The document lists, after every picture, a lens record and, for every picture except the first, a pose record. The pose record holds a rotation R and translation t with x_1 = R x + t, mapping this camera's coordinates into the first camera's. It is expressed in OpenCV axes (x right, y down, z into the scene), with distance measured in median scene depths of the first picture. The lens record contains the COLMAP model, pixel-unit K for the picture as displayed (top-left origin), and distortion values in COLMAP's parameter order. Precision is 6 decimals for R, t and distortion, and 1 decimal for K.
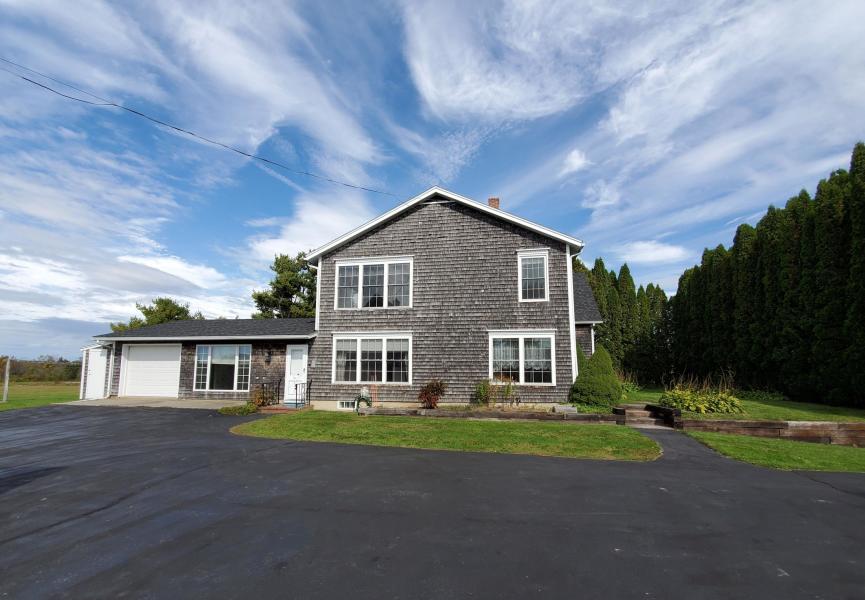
lens RADIAL K [[365.5, 0, 434.6], [0, 365.5, 333.6], [0, 0, 1]] dist [0.019292, -0.019605]
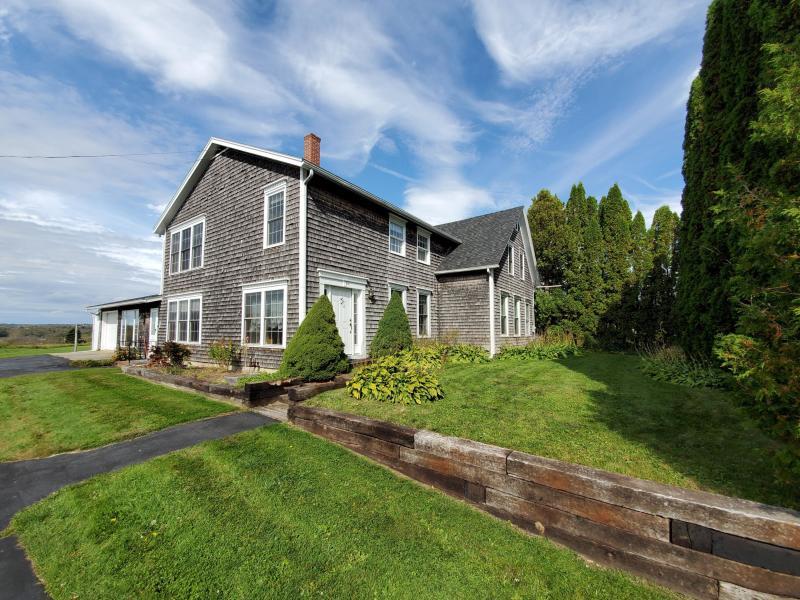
lens RADIAL K [[324.5, 0, 399.4], [0, 324.5, 309.6], [0, 0, 1]] dist [-0.016757, -0.000144]
pose [[0.904746, -0.032406, -0.424718, 0.784954], [0.046711, 0.998636, 0.023309, 0.047952], [0.423384, -0.040928, 0.905026, 0.428302]]
